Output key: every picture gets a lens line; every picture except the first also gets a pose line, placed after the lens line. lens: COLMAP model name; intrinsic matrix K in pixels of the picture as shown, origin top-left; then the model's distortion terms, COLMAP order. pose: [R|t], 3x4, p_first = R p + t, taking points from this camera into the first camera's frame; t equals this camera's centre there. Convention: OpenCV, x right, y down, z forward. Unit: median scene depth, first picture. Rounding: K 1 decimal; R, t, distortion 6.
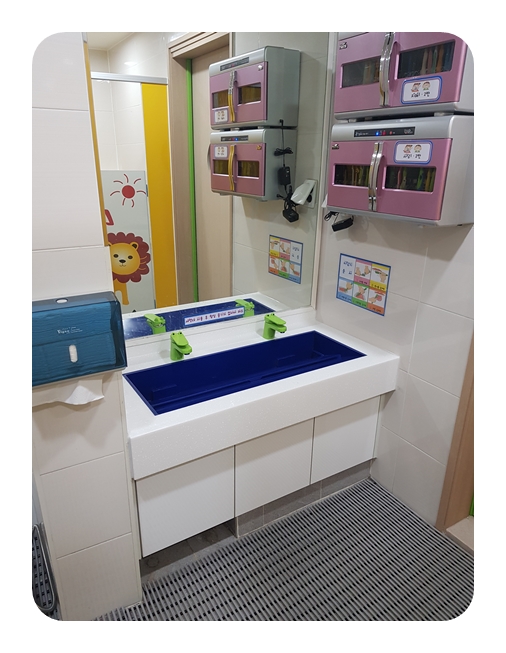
lens RADIAL K [[457.7, 0, 253.0], [0, 457.7, 326.5], [0, 0, 1]] dist [0.002628, 0.001422]
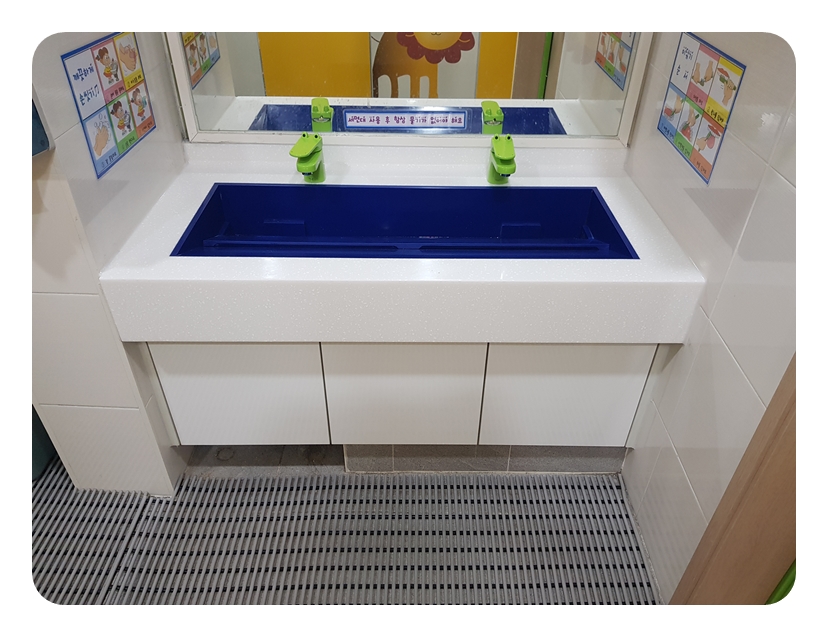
lens RADIAL K [[607.5, 0, 414.0], [0, 607.5, 318.5], [0, 0, 1]] dist [-0.000997, -0.001976]
pose [[0.858589, 0.309445, -0.408740, 0.312566], [-0.183734, 0.930059, 0.318171, -0.036184], [0.478609, -0.198079, 0.855394, 0.319517]]
